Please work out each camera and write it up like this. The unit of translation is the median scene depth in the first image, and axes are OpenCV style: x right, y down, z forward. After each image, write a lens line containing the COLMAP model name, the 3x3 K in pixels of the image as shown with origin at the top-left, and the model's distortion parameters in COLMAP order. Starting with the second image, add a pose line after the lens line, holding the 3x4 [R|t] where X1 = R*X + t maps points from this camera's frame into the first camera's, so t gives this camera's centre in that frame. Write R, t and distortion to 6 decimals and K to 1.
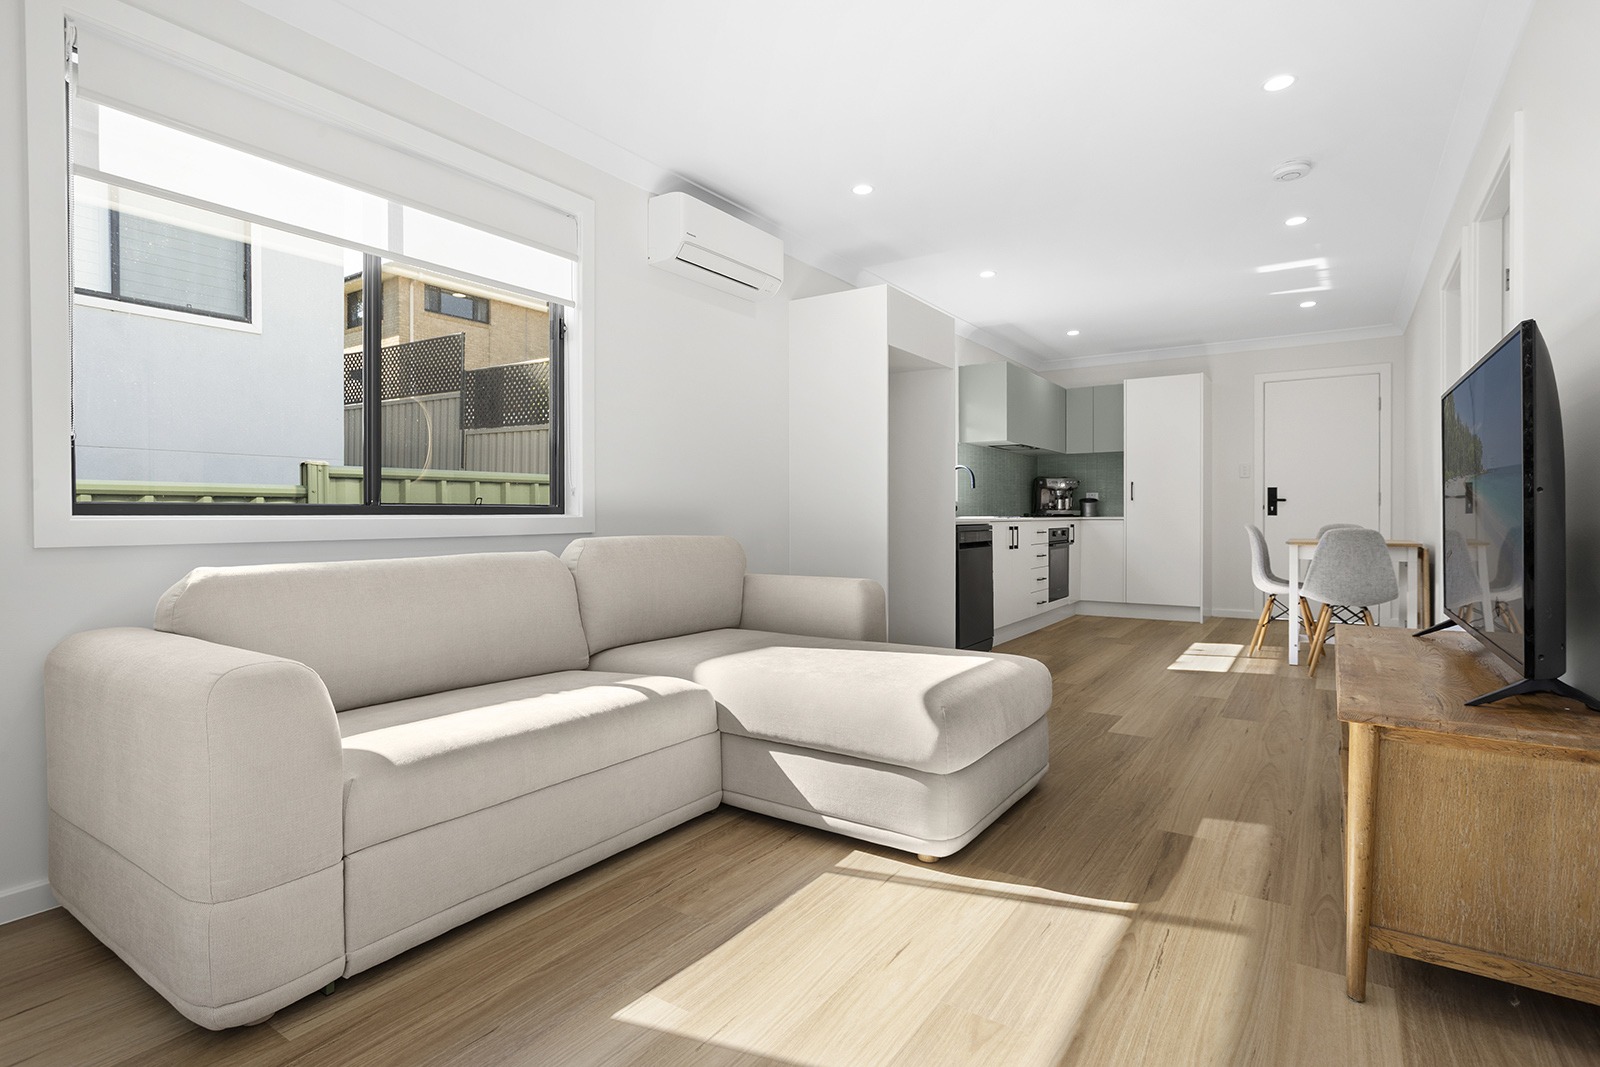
lens RADIAL K [[793.7, 0, 801.7], [0, 793.7, 537.5], [0, 0, 1]] dist [-0.002662, 0.001815]
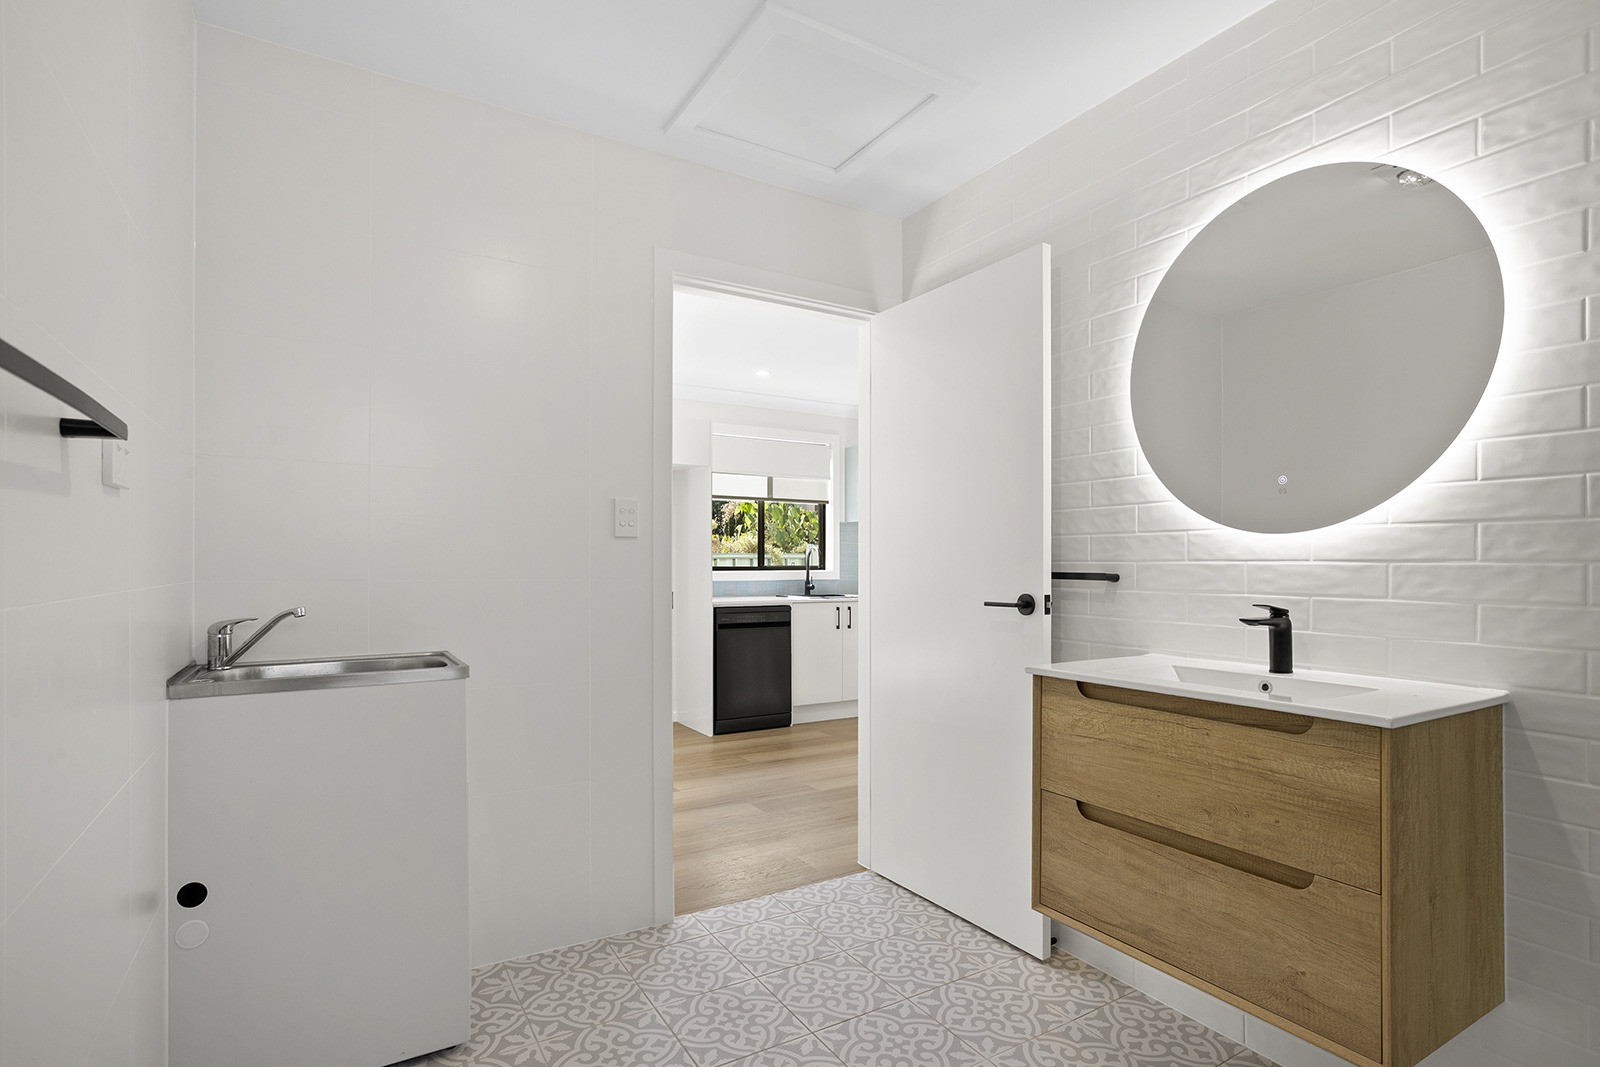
lens RADIAL K [[793.7, 0, 801.7], [0, 793.7, 537.5], [0, 0, 1]] dist [-0.002662, 0.001815]
pose [[0.902241, -0.008056, -0.431156, 0.548350], [-0.017356, 0.998337, -0.054973, -0.038248], [0.430882, 0.057082, 0.900601, 0.039760]]
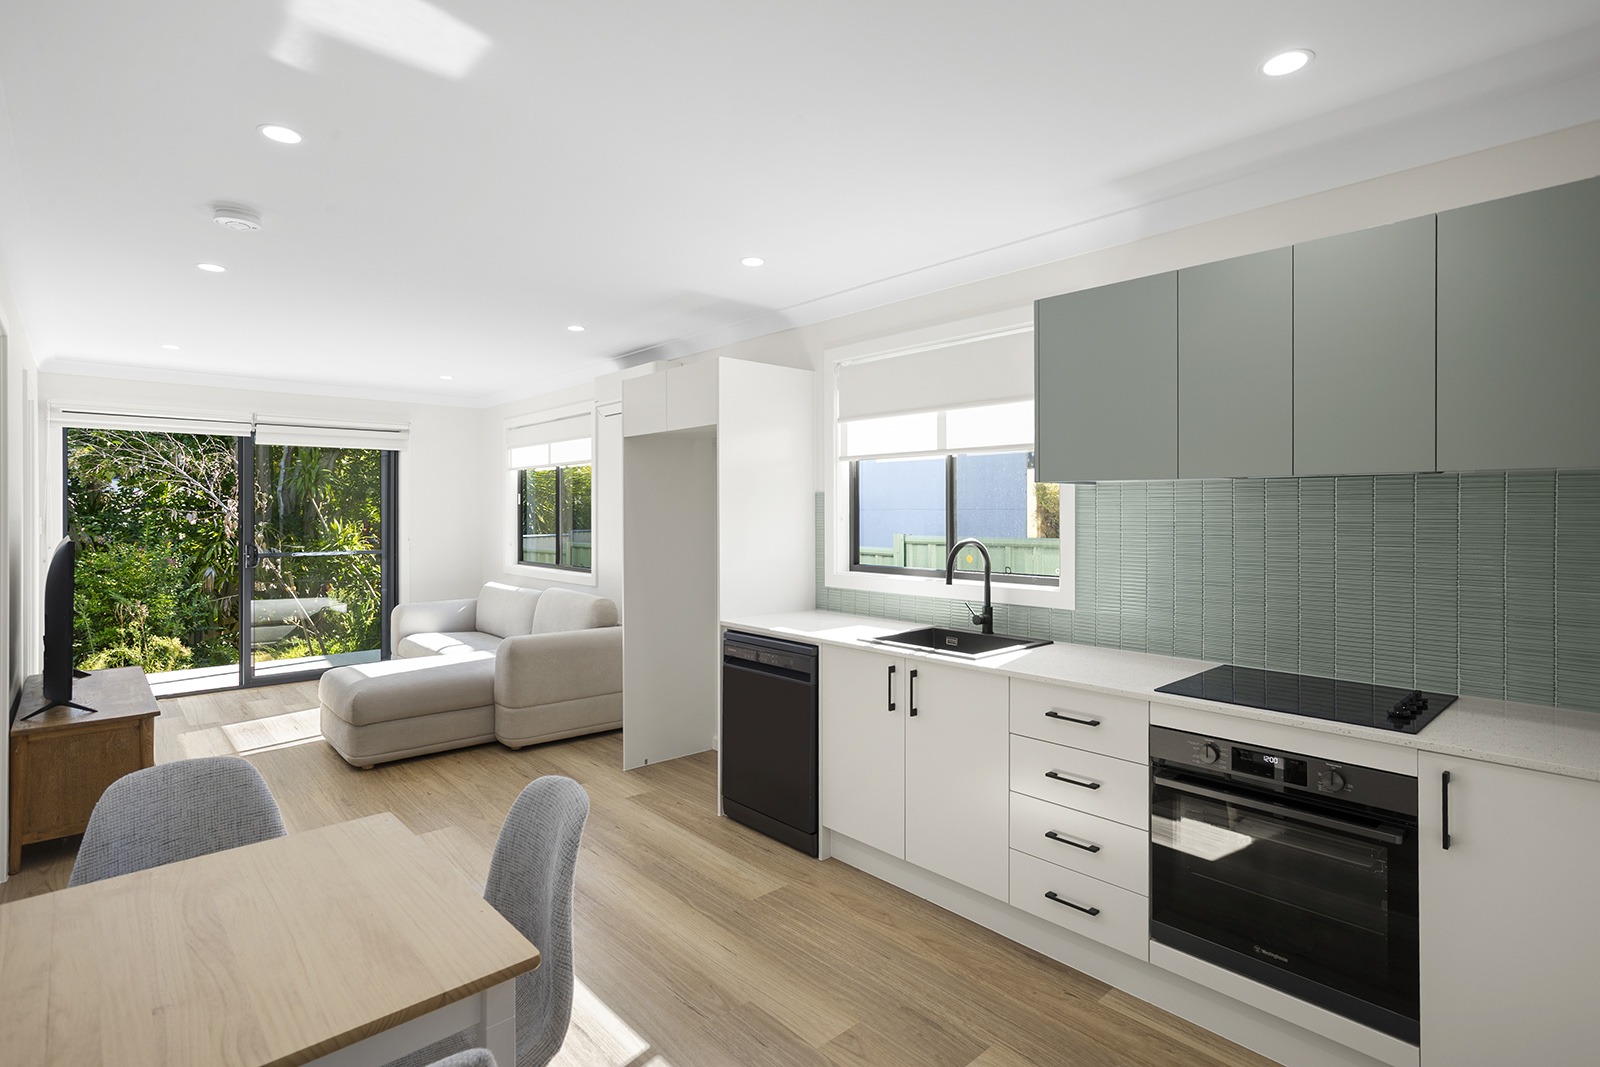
lens RADIAL K [[778.2, 0, 789.4], [0, 778.2, 516.7], [0, 0, 1]] dist [0.012473, 0.000241]
pose [[-0.229054, 0.009288, -0.973369, 0.628522], [-0.024997, 0.999569, 0.015421, -0.095312], [0.973093, 0.027863, -0.228723, 0.864075]]
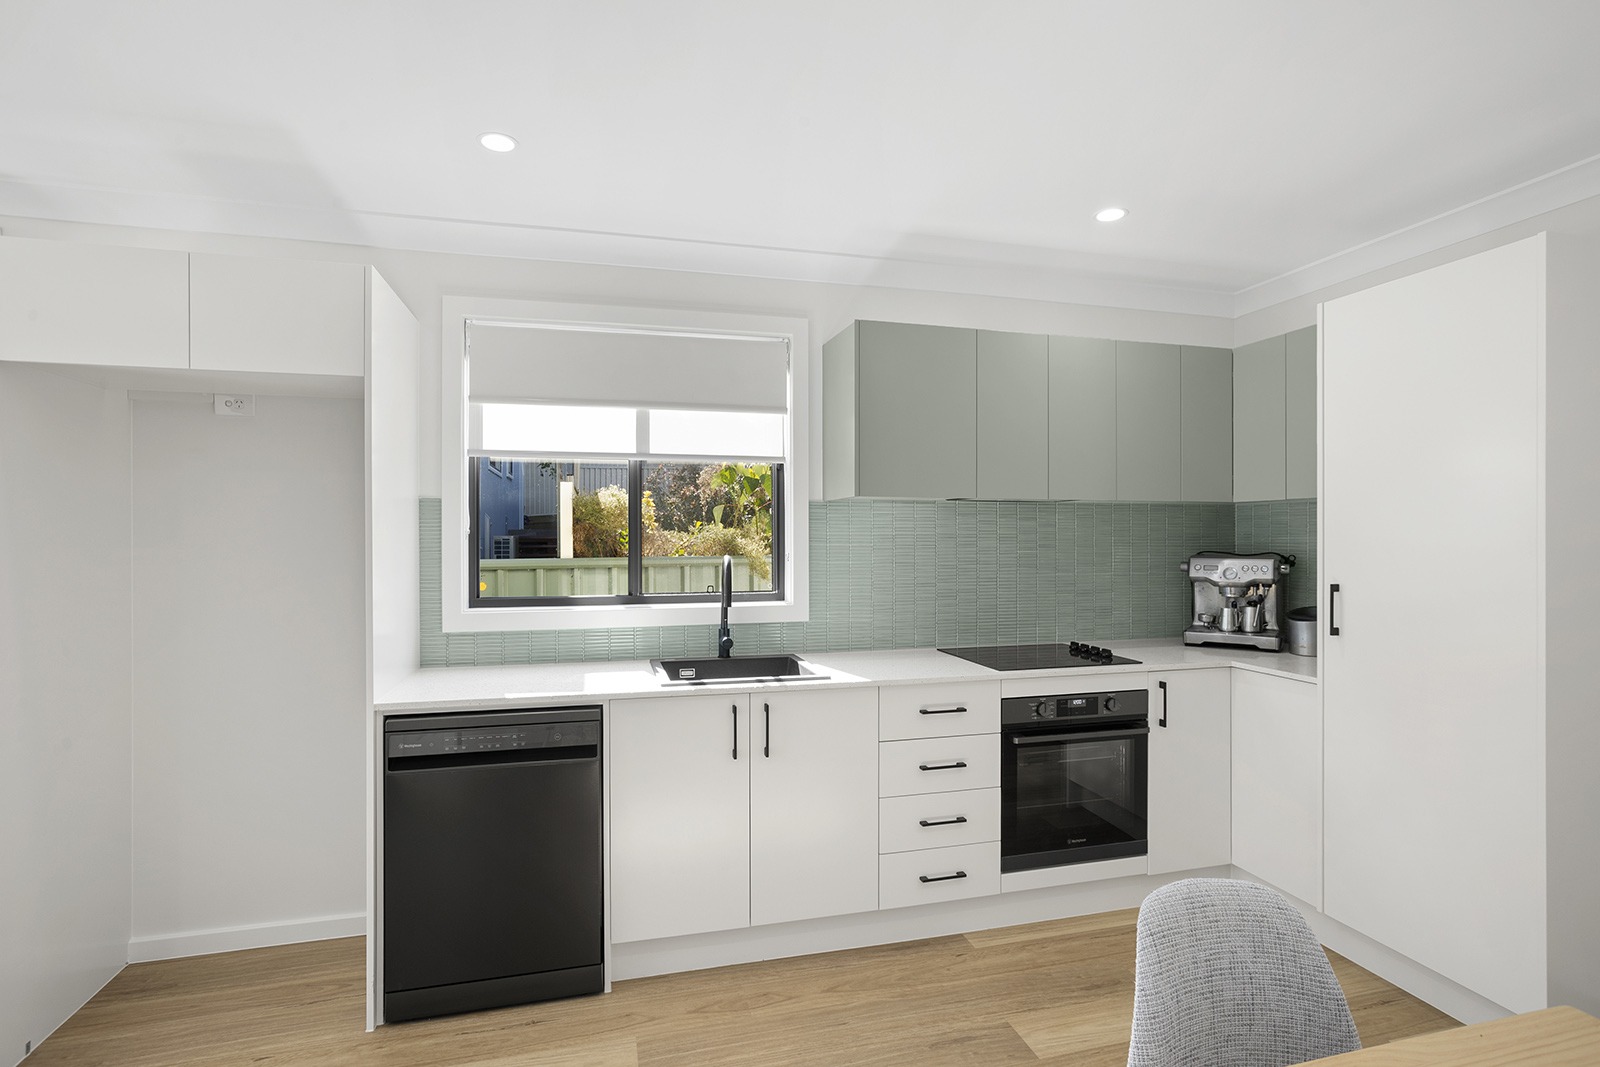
lens RADIAL K [[793.7, 0, 801.7], [0, 793.7, 537.5], [0, 0, 1]] dist [-0.002662, 0.001815]
pose [[0.755812, 0.002900, -0.654782, 0.471313], [-0.018439, 0.999688, -0.016856, -0.081283], [0.654529, 0.024814, 0.755629, 0.574800]]
